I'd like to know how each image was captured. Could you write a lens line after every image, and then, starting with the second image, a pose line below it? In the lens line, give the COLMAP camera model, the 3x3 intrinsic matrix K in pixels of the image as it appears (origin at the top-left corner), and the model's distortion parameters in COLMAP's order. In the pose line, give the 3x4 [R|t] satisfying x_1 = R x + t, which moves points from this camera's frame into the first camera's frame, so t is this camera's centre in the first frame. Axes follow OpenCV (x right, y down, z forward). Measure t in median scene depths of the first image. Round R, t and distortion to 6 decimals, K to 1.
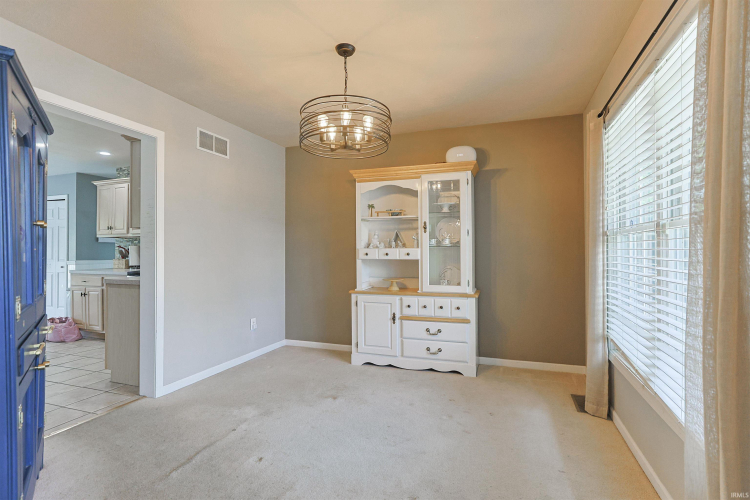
lens RADIAL K [[357.1, 0, 375.0], [0, 357.1, 250.0], [0, 0, 1]] dist [-0.001956, 0.000055]
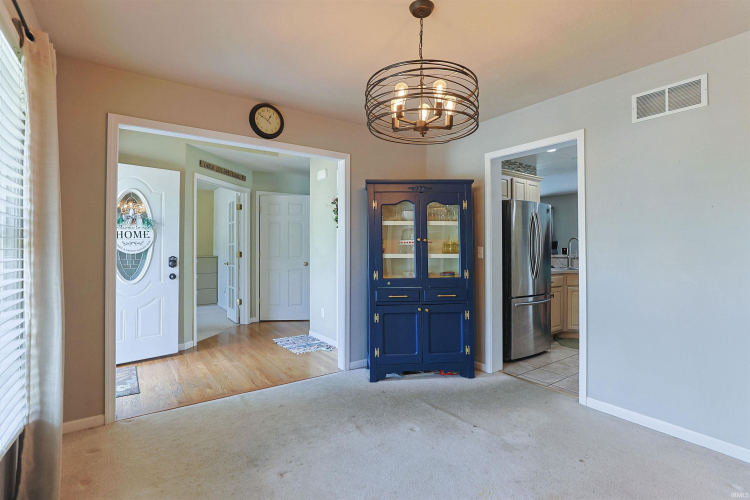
lens RADIAL K [[357.1, 0, 375.0], [0, 357.1, 250.0], [0, 0, 1]] dist [-0.001956, 0.000055]
pose [[-0.557228, 0.012207, -0.830270, 0.569062], [0.006115, 0.999925, 0.010598, -0.025619], [0.830337, 0.000828, -0.557261, 1.198529]]
